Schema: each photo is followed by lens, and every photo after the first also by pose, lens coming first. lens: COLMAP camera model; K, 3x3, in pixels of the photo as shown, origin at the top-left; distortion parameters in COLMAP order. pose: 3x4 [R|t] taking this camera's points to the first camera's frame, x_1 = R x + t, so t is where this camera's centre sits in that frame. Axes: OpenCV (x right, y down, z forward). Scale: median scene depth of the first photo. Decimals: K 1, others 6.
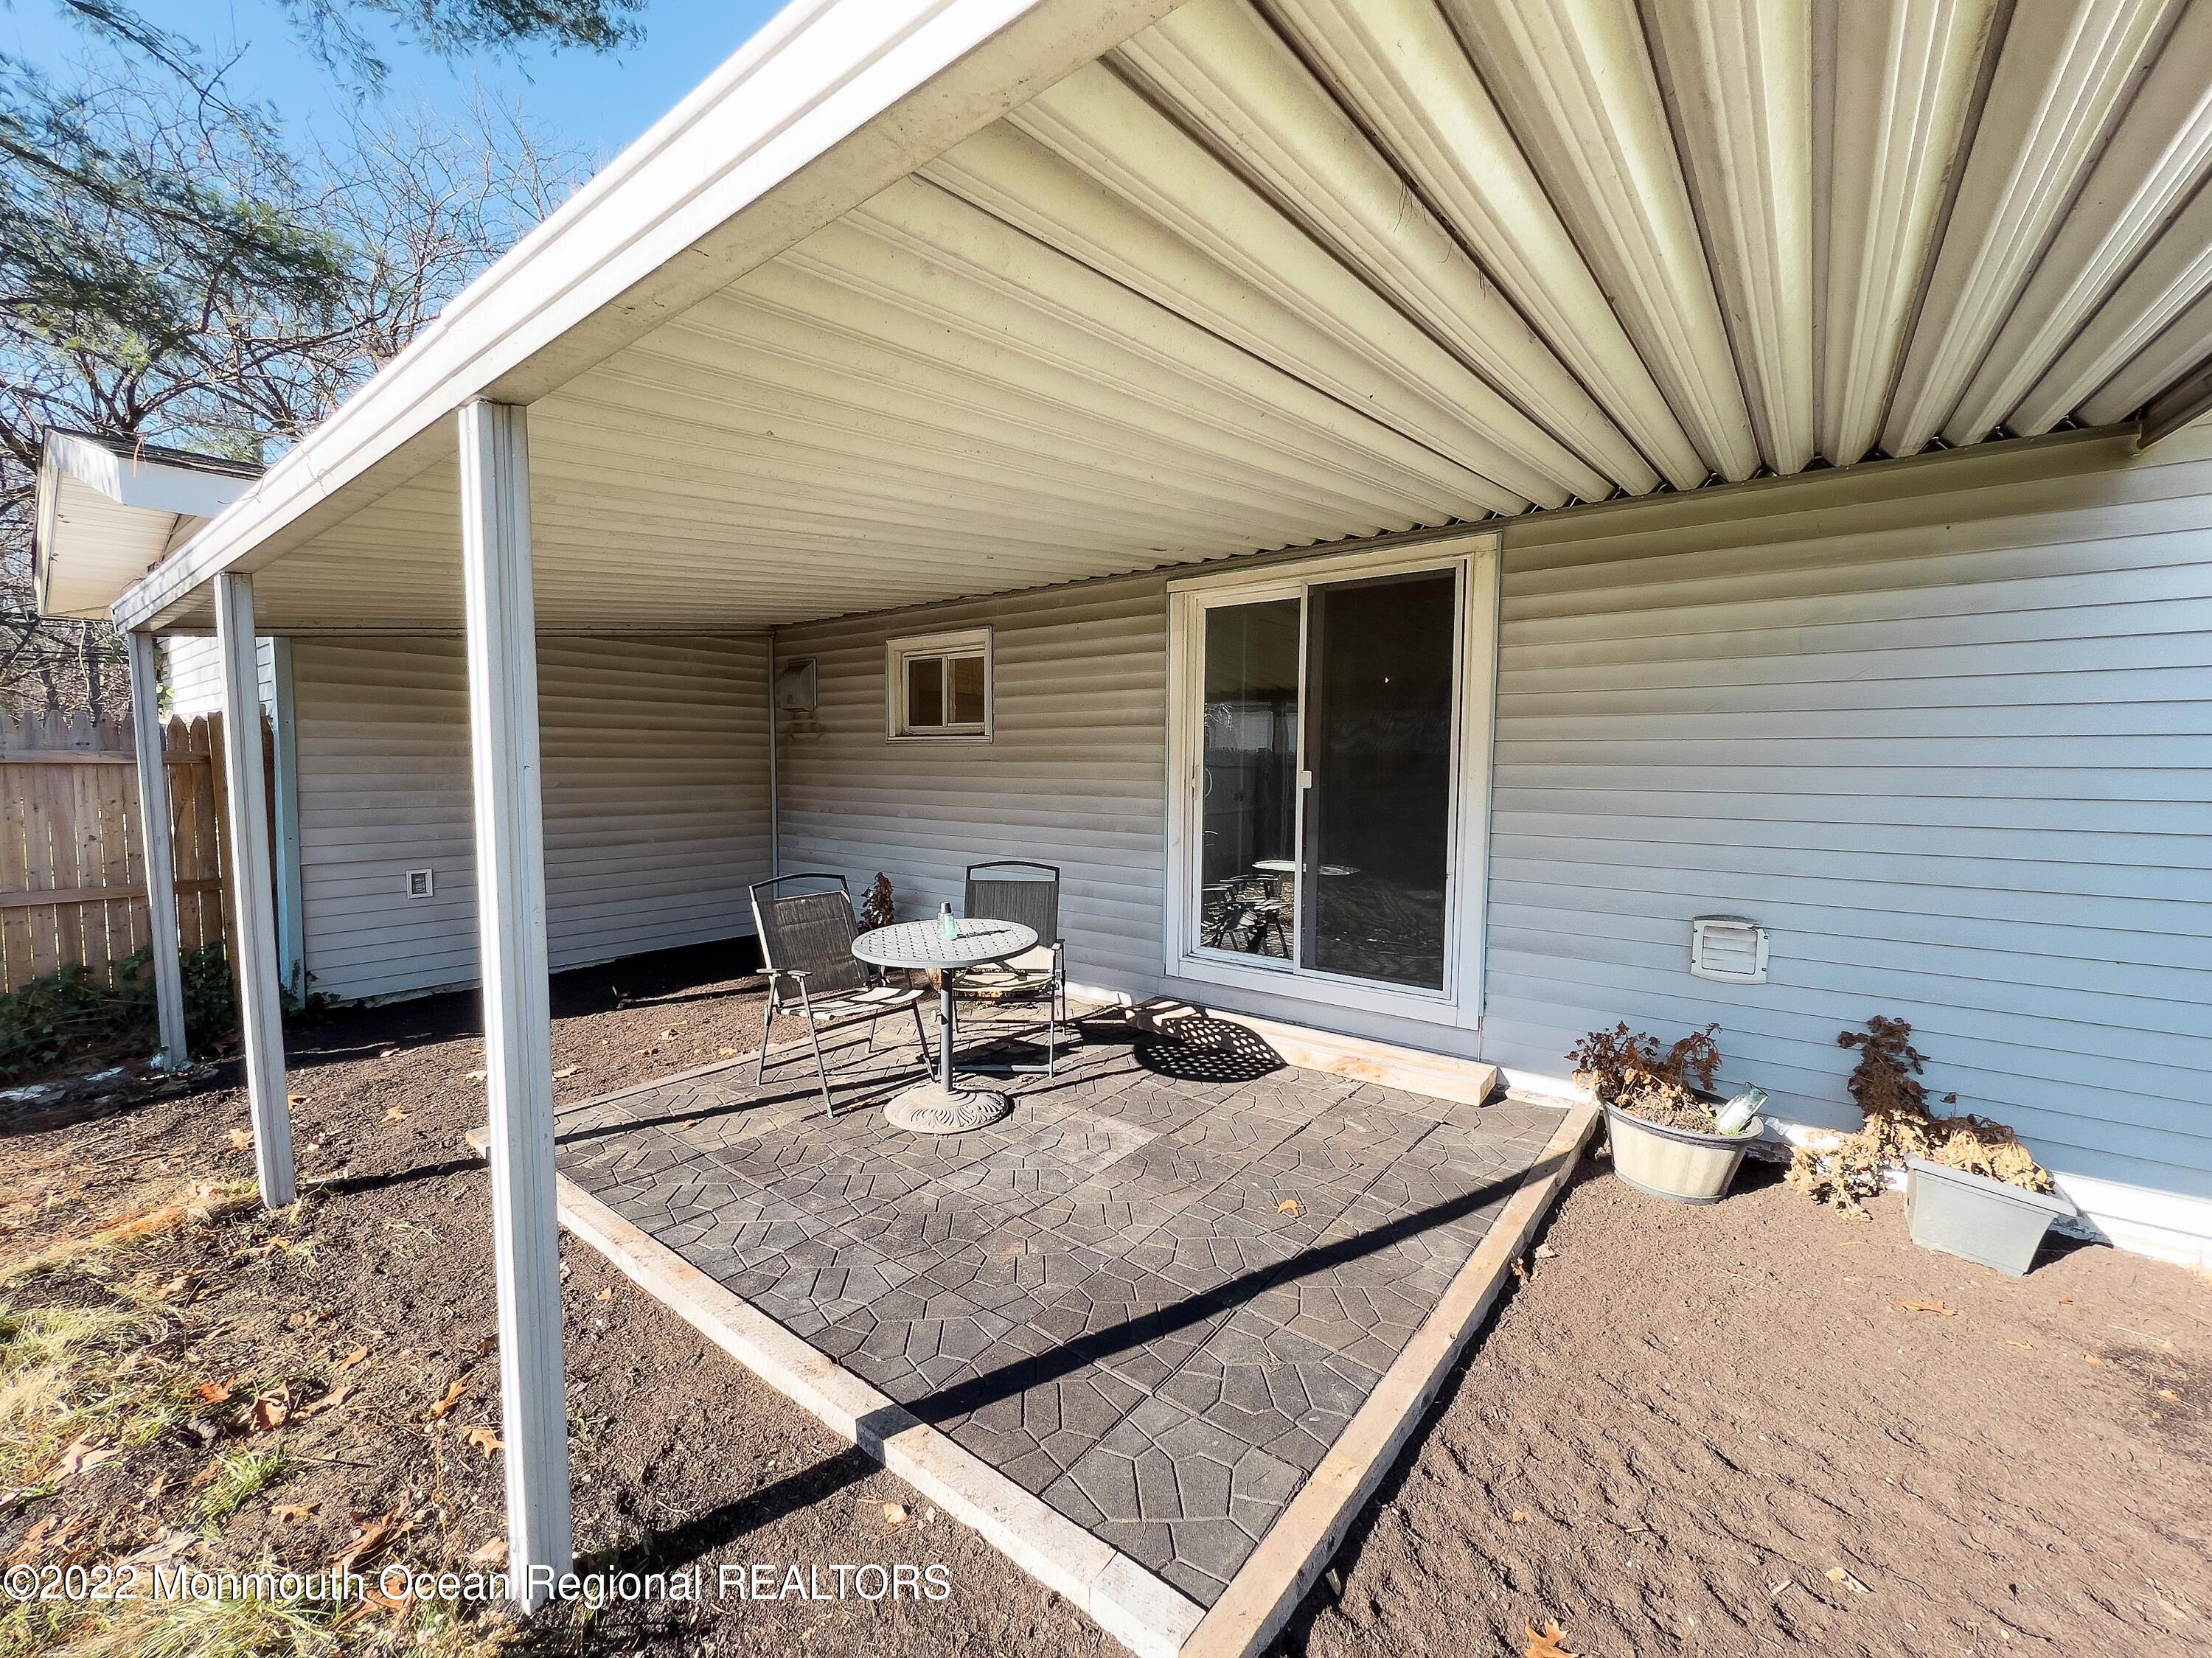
lens RADIAL K [[903.9, 0, 1092.8], [0, 903.9, 822.6], [0, 0, 1]] dist [0.000305, 0.000178]
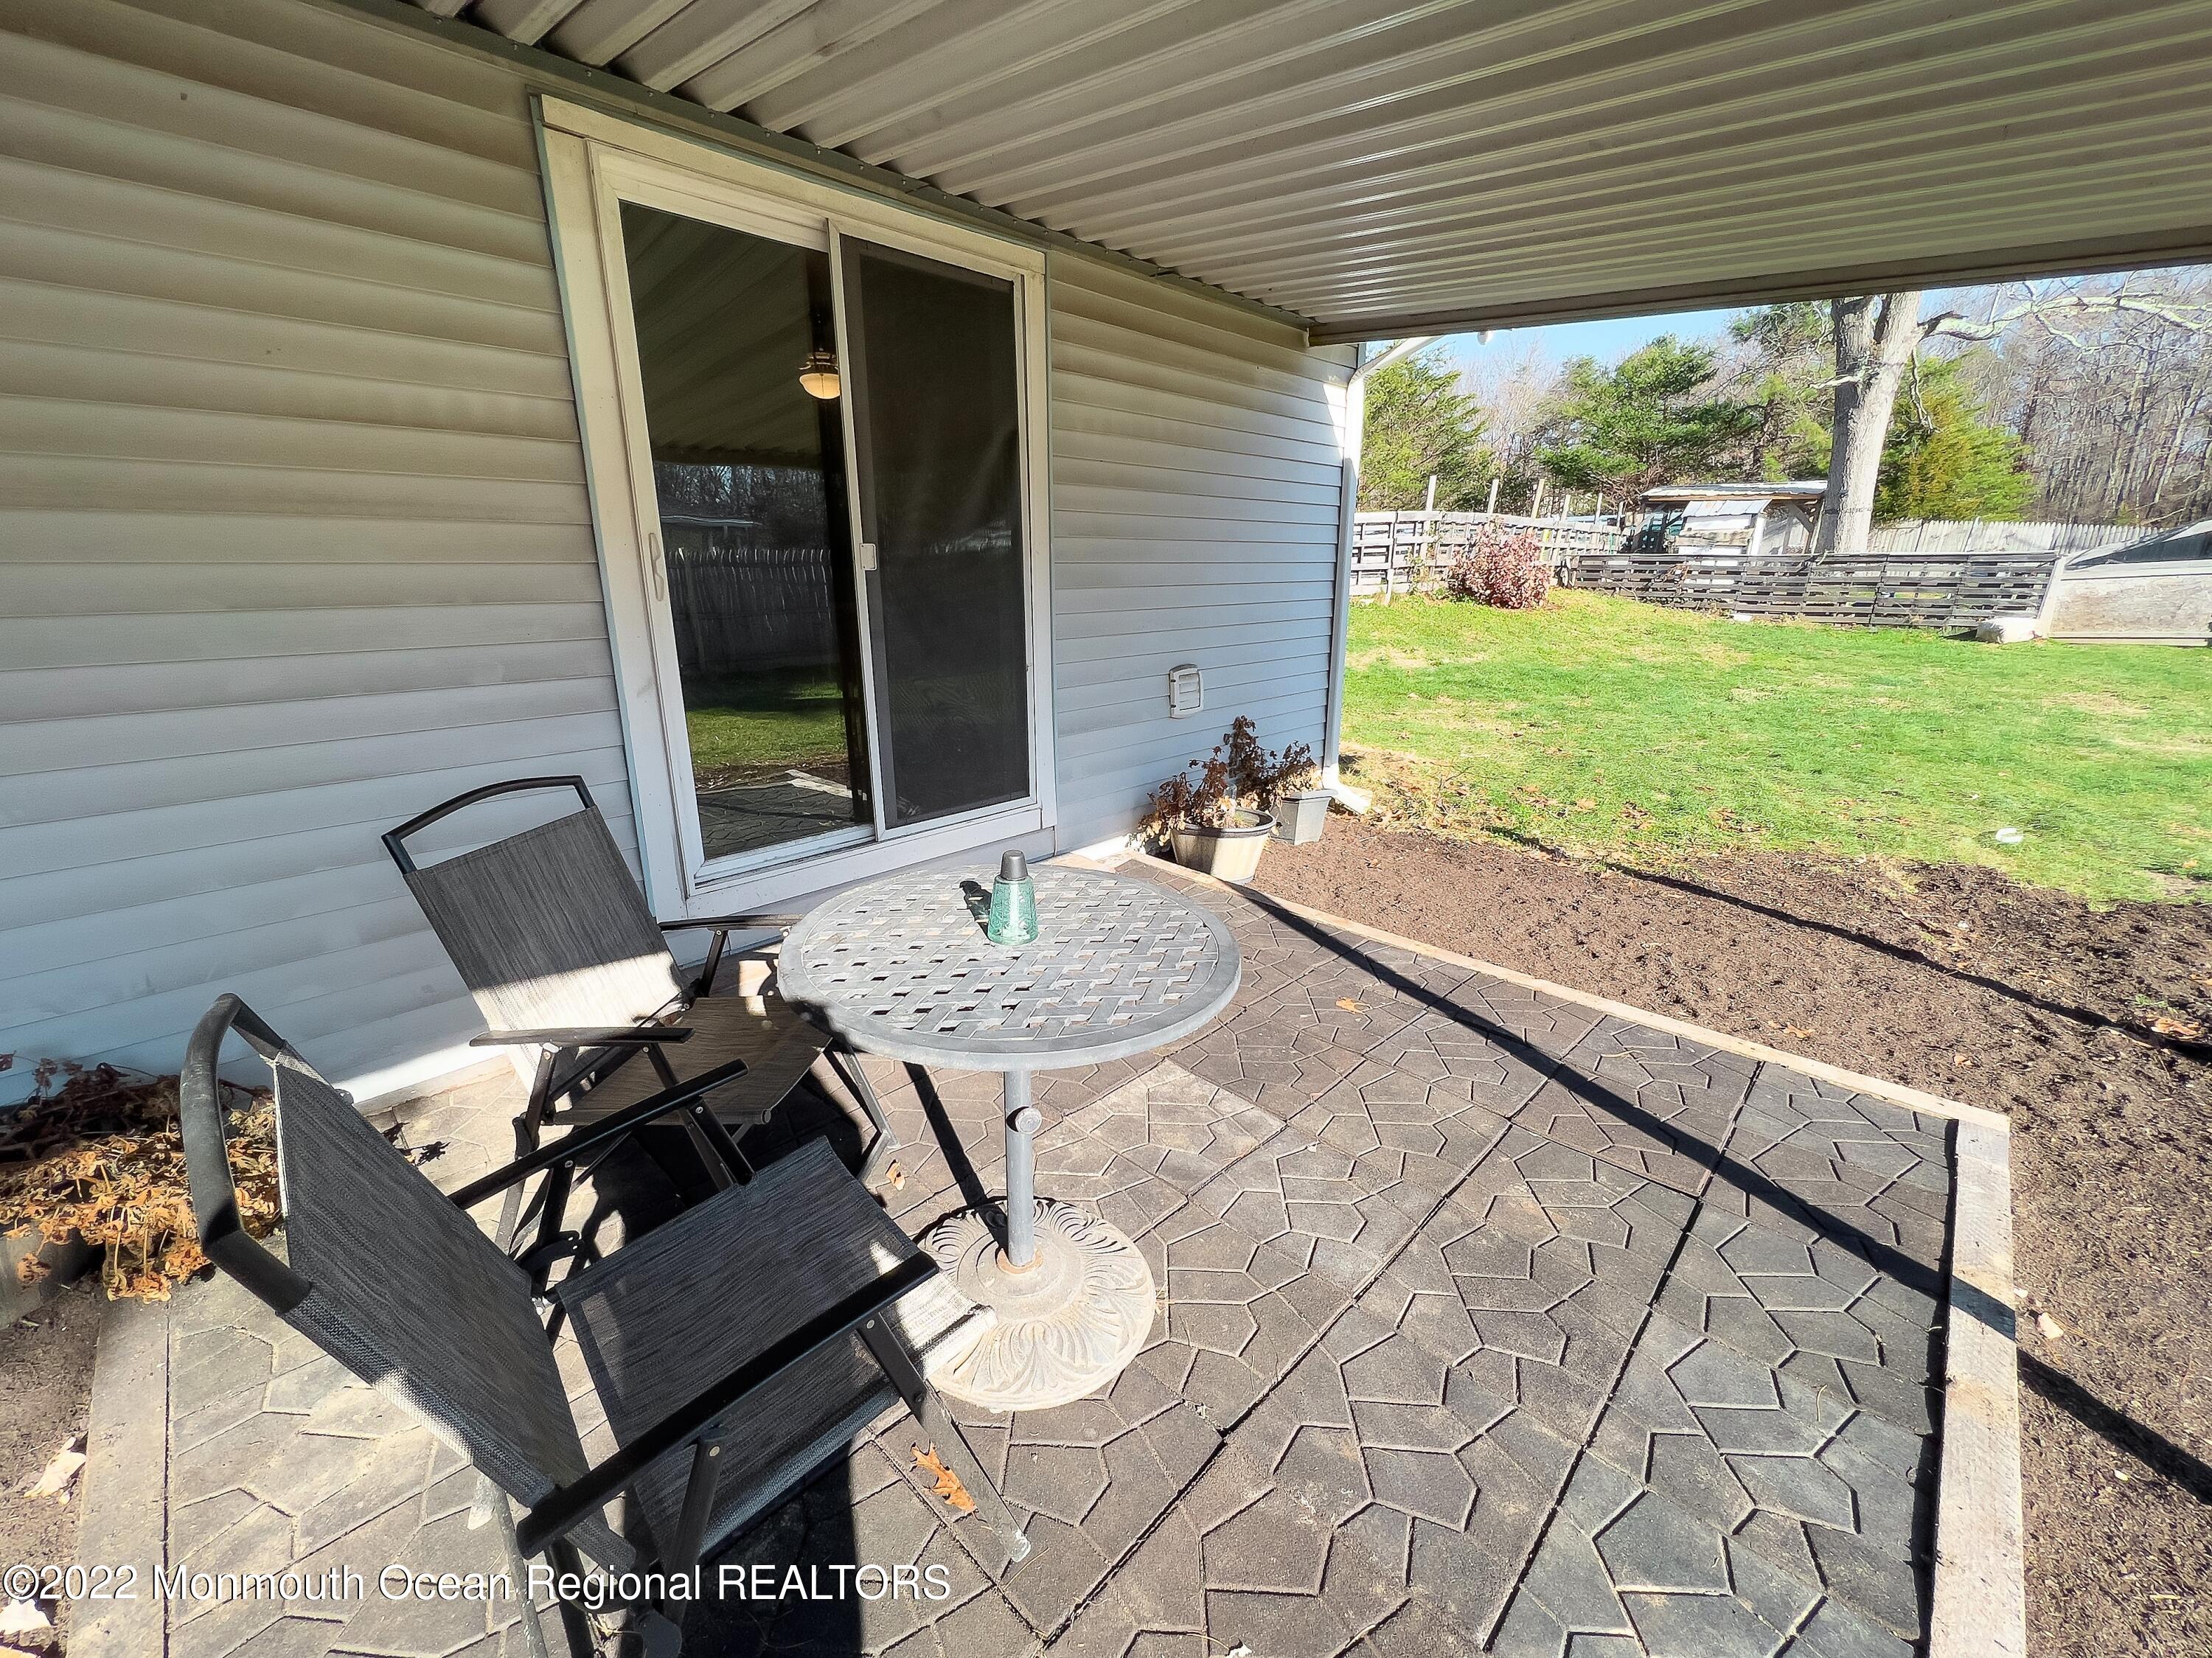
lens RADIAL K [[903.9, 0, 1092.8], [0, 903.9, 822.6], [0, 0, 1]] dist [0.000305, 0.000178]
pose [[0.110295, -0.271091, 0.956214, -0.418408], [0.082374, 0.961267, 0.263022, -0.019564], [-0.990479, 0.049757, 0.128354, 0.714552]]
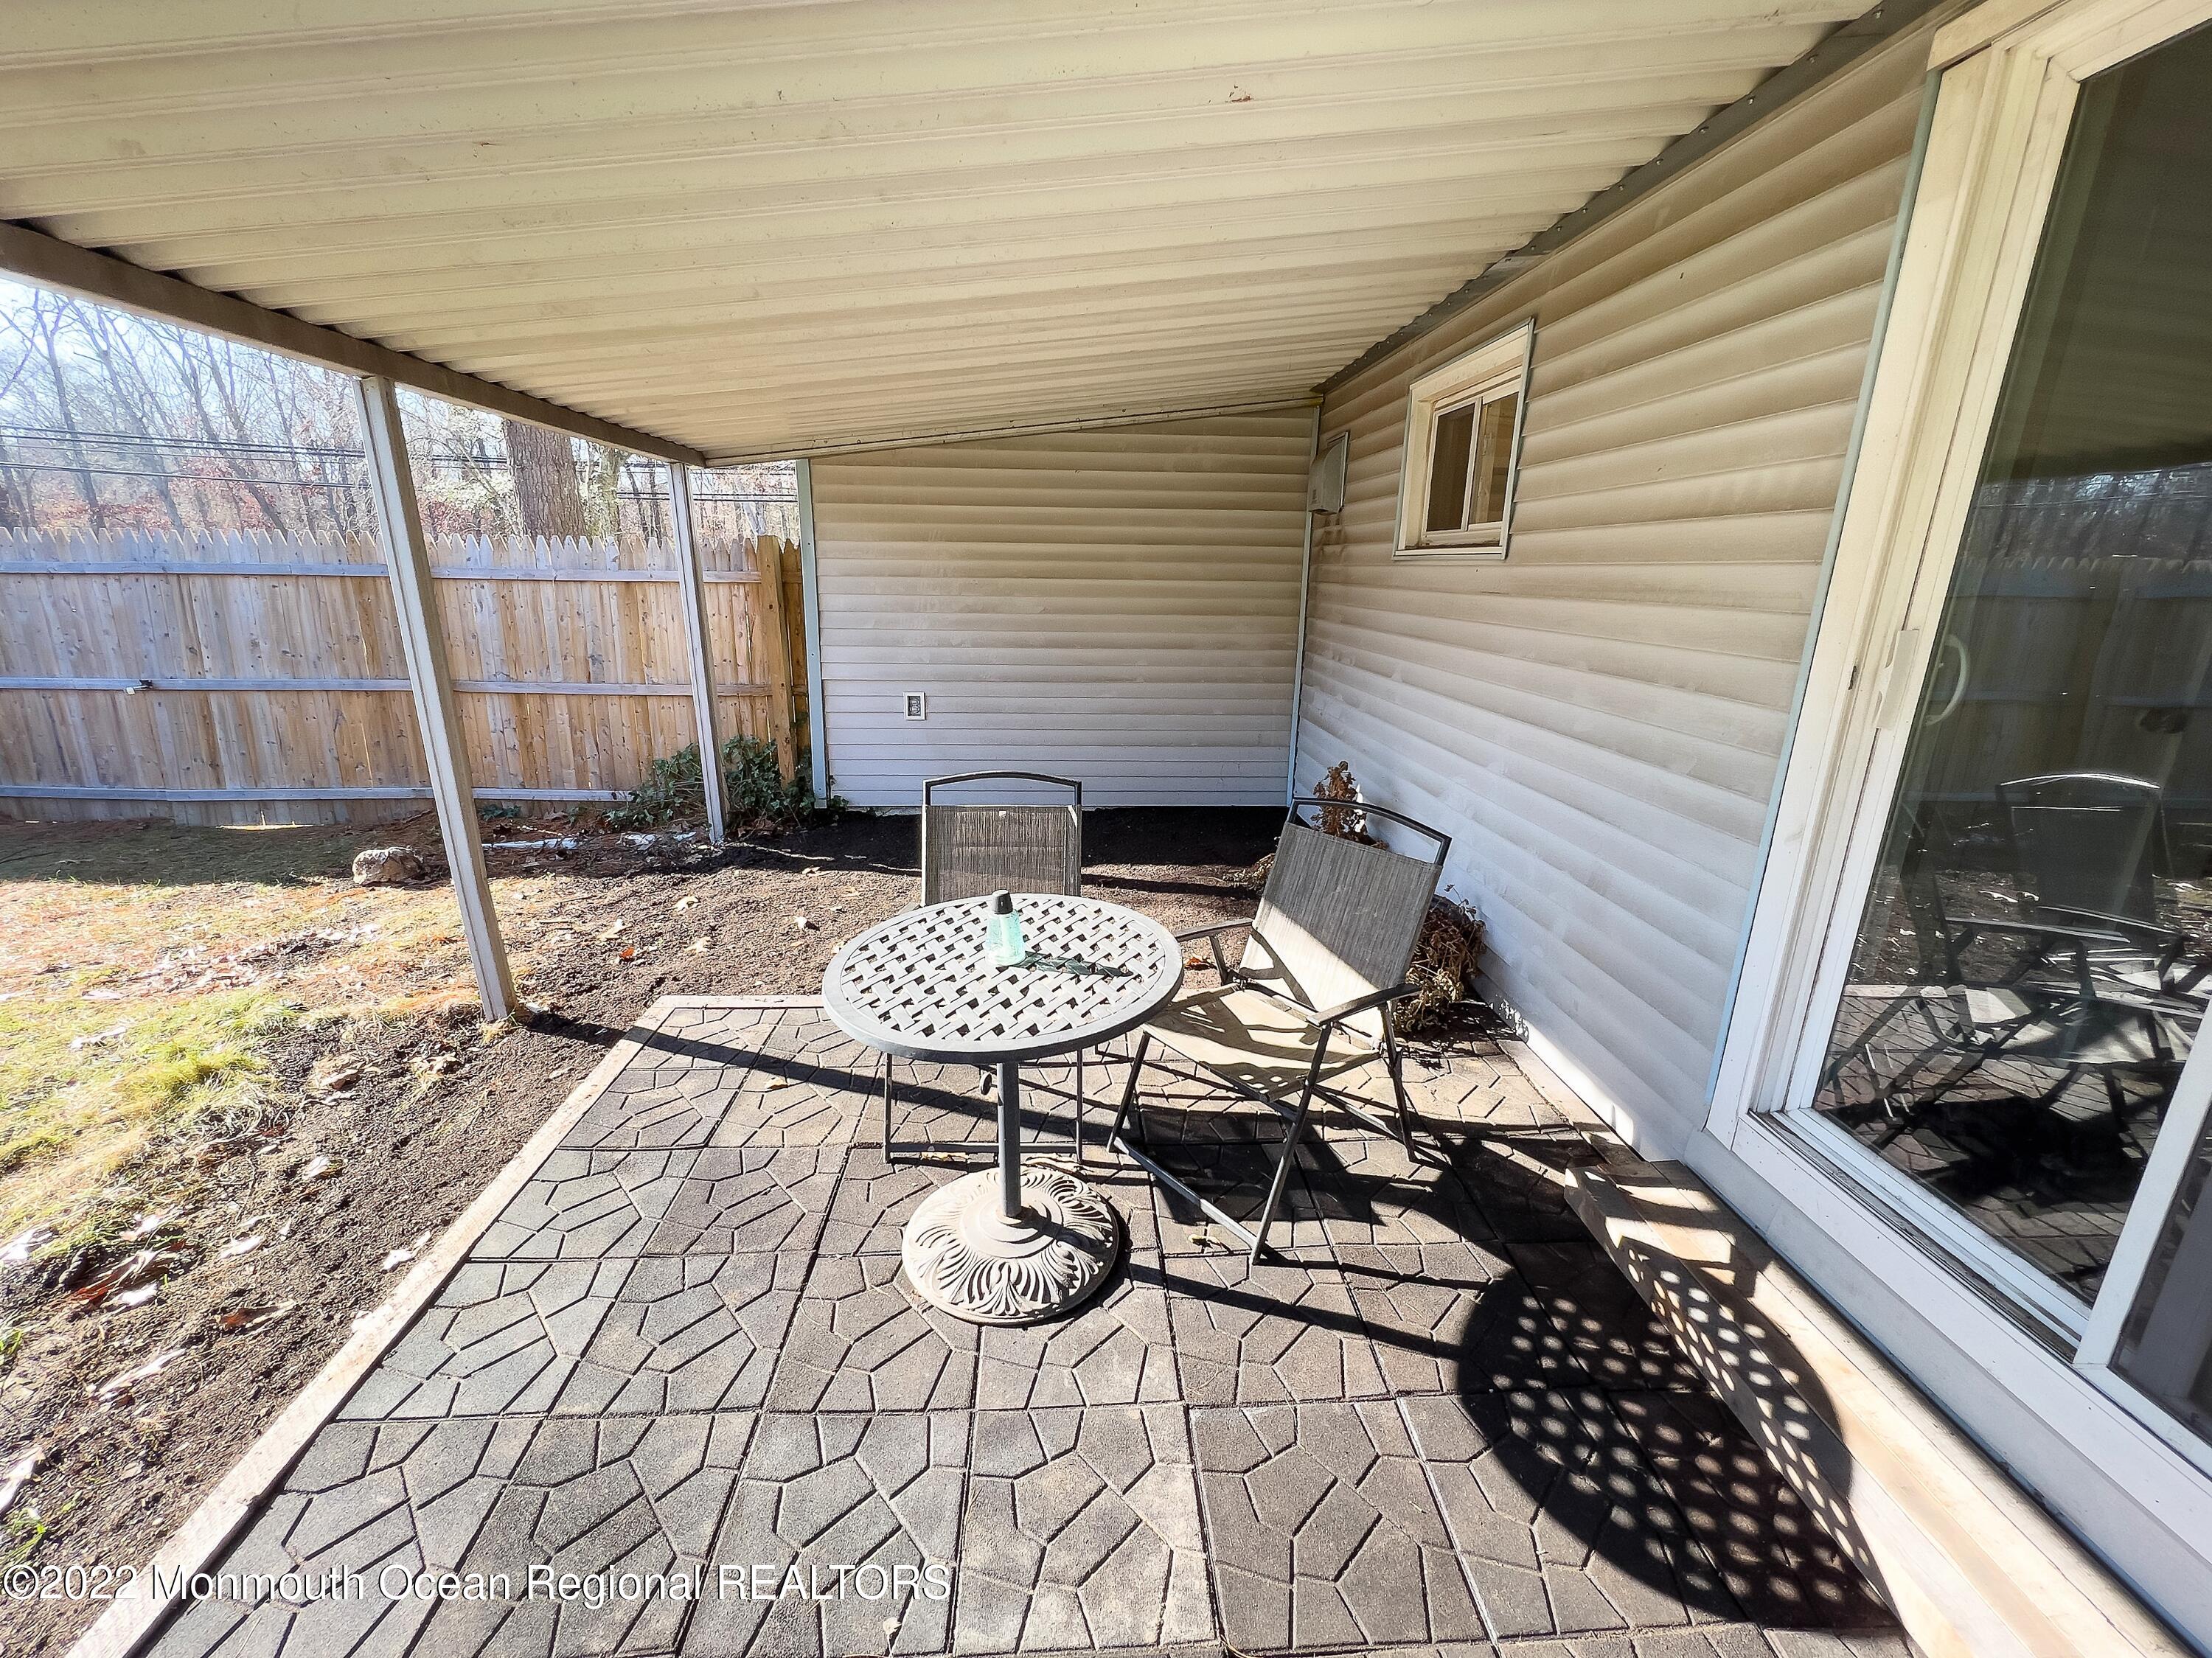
lens RADIAL K [[903.9, 0, 1092.8], [0, 903.9, 822.6], [0, 0, 1]] dist [0.000305, 0.000178]
pose [[0.654623, 0.207046, -0.727049, 0.182191], [-0.059267, 0.972858, 0.223684, -0.052089], [0.753629, -0.103338, 0.649126, 0.556831]]
